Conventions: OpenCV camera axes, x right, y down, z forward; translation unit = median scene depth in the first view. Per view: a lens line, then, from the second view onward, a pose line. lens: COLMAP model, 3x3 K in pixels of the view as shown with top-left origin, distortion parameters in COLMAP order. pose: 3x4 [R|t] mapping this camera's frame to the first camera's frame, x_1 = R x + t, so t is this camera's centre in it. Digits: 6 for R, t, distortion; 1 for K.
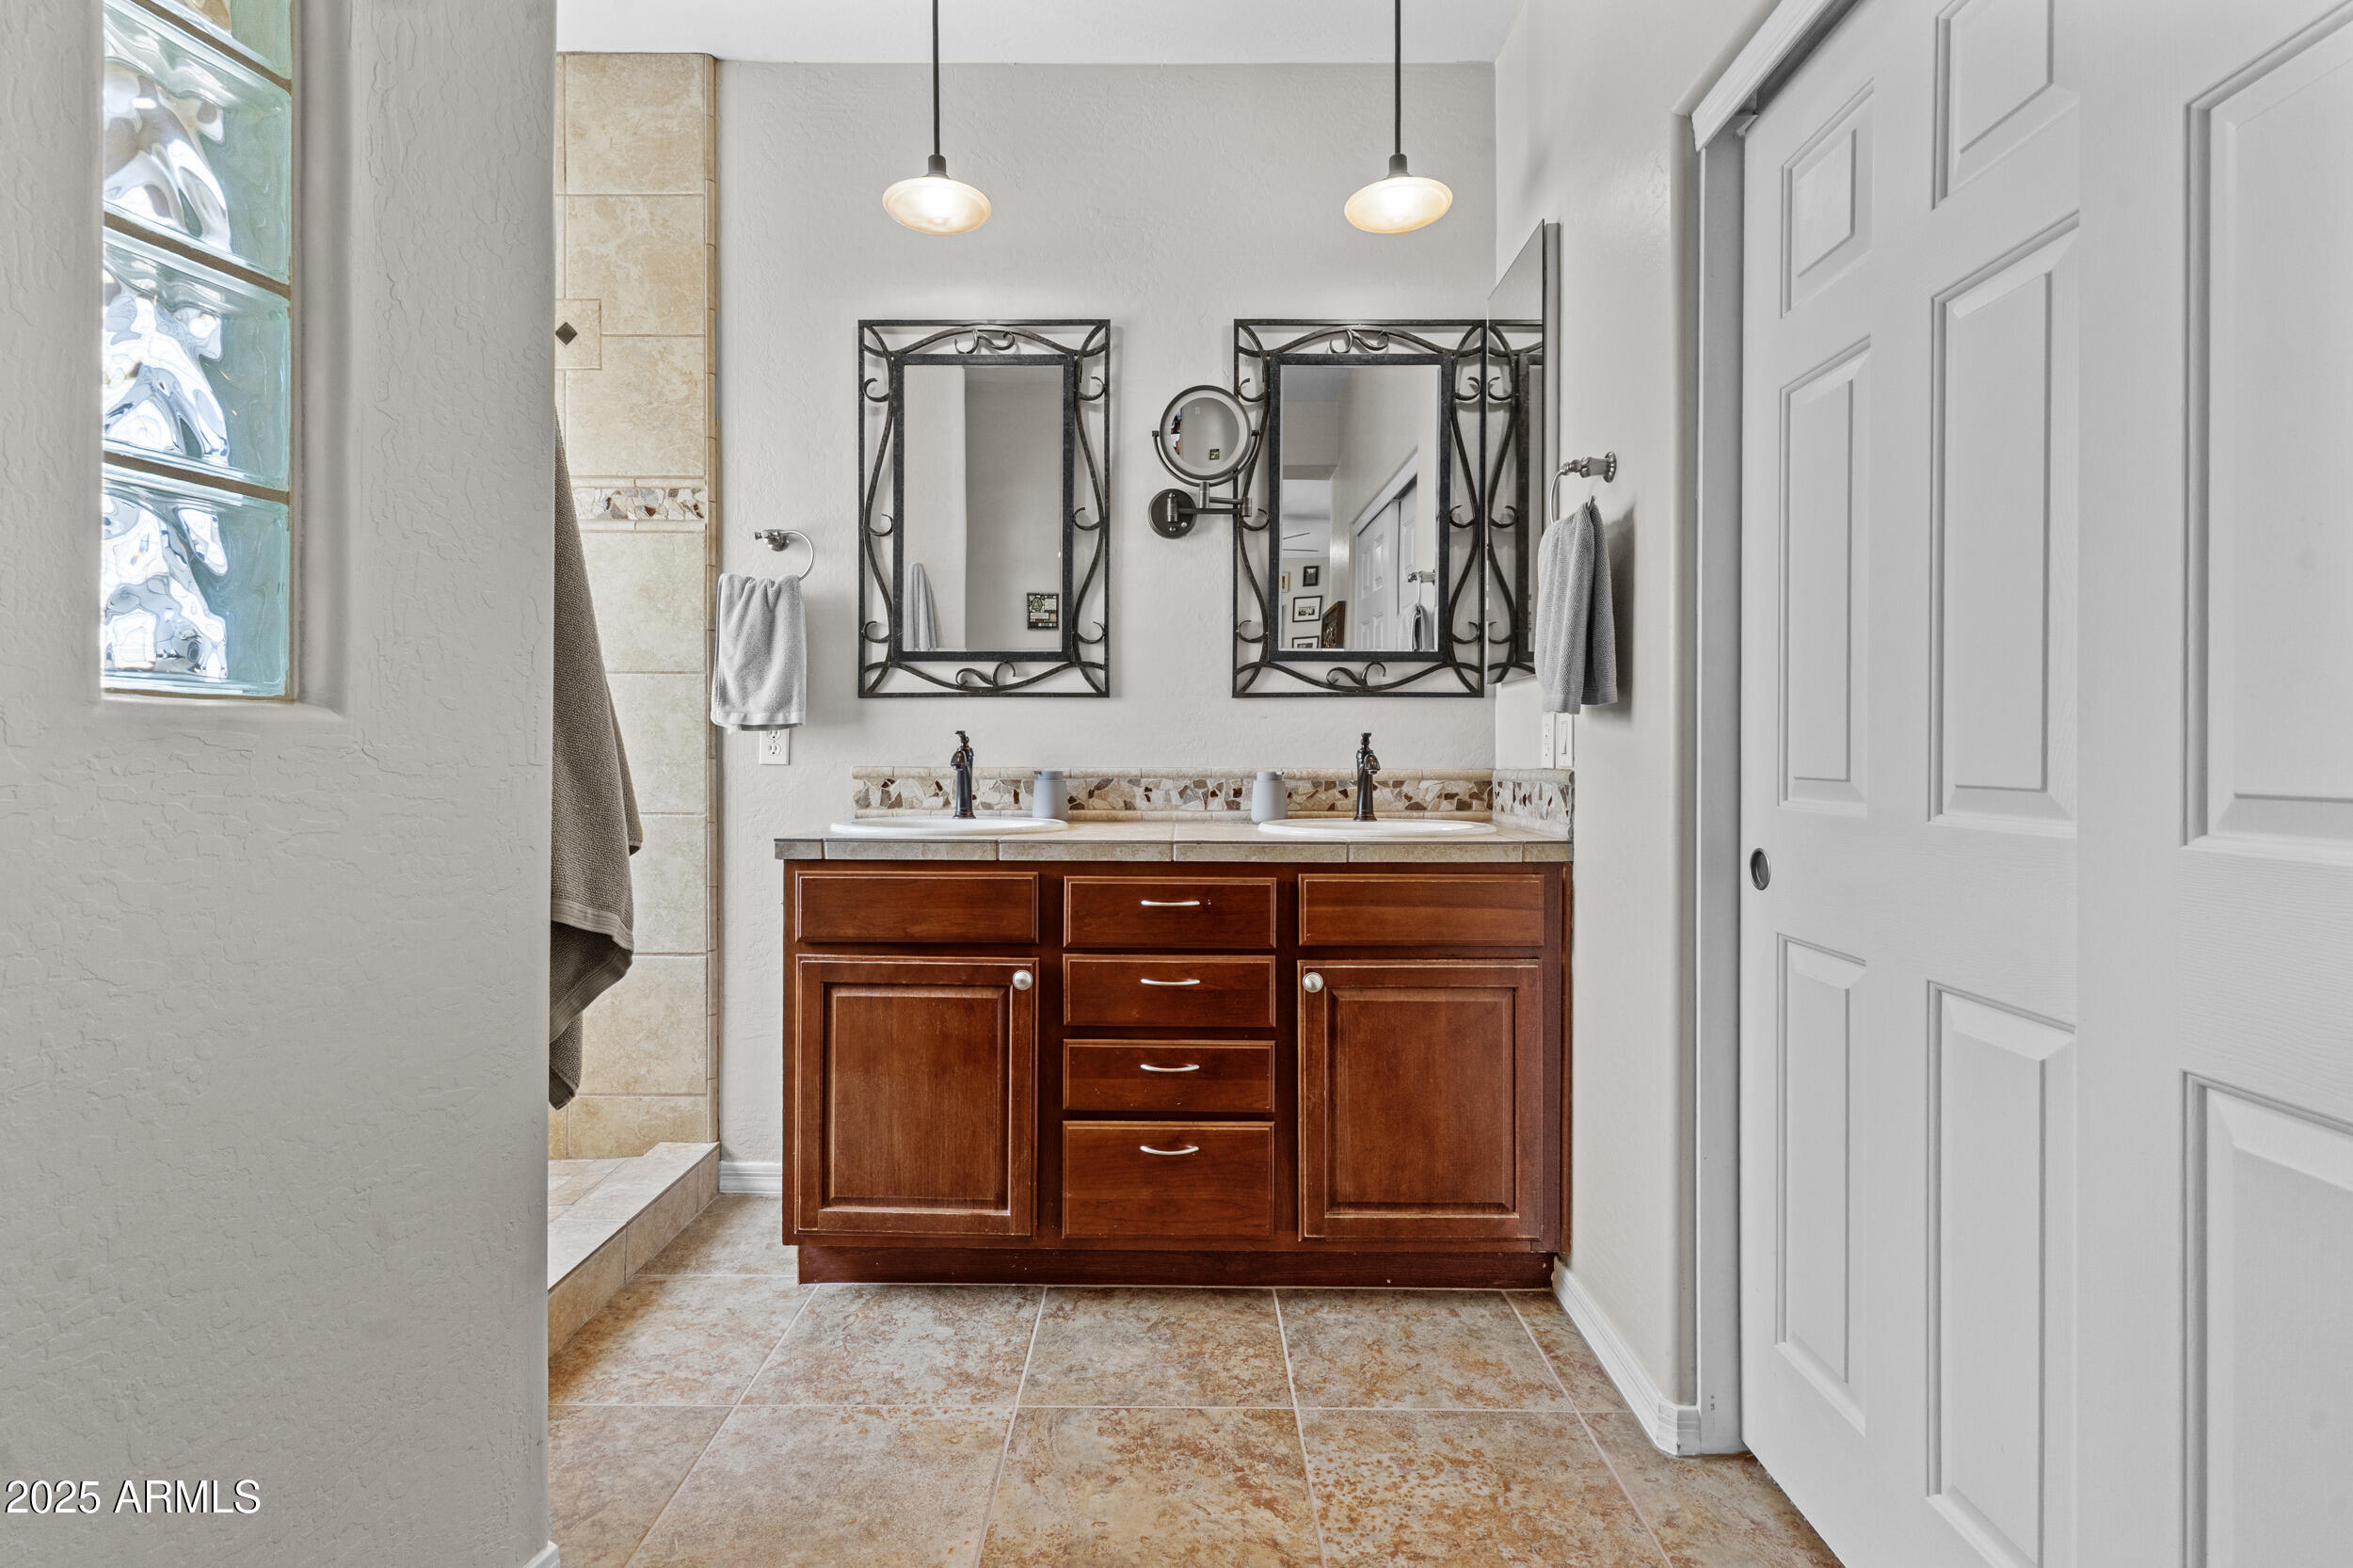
lens RADIAL K [[1117.2, 0, 1165.9], [0, 1117.2, 739.6], [0, 0, 1]] dist [-0.000475, 0.001102]
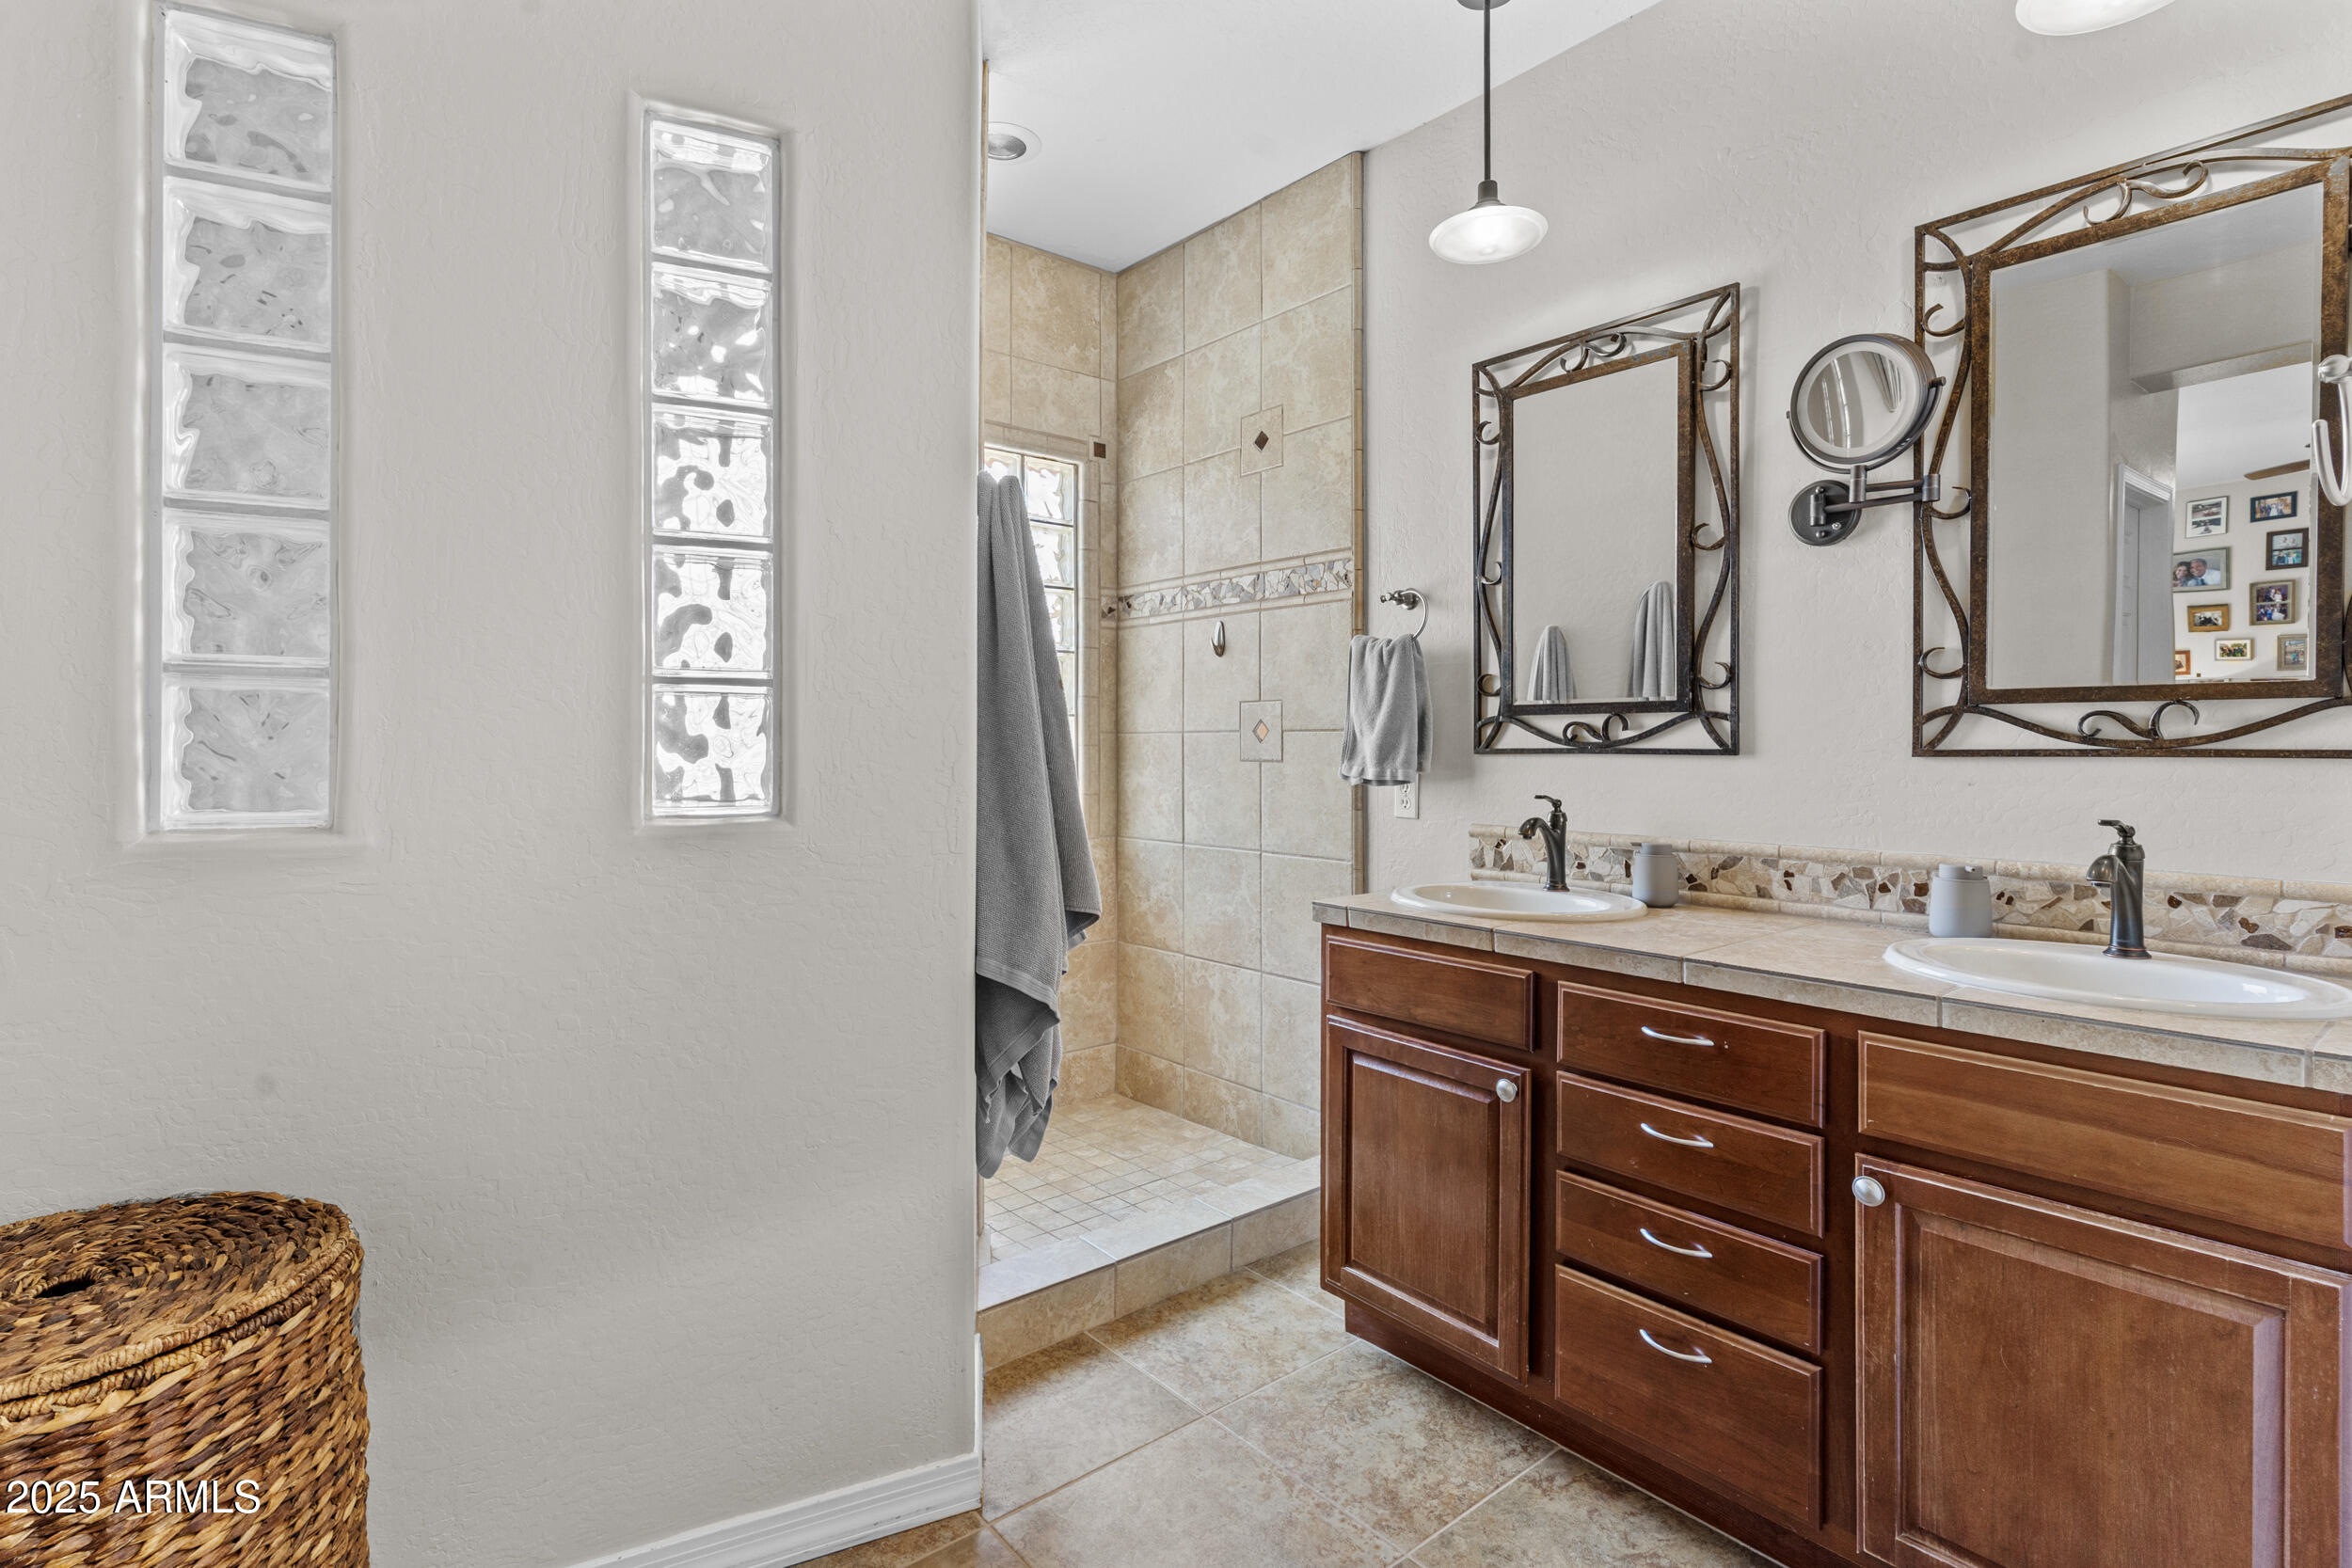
lens RADIAL K [[1116.7, 0, 1165.4], [0, 1116.7, 739.6], [0, 0, 1]] dist [-0.000475, 0.001102]
pose [[0.647565, -0.006497, -0.761982, 0.295626], [0.010954, 0.999940, 0.000783, -0.054194], [0.761931, -0.008854, 0.647597, 0.168823]]
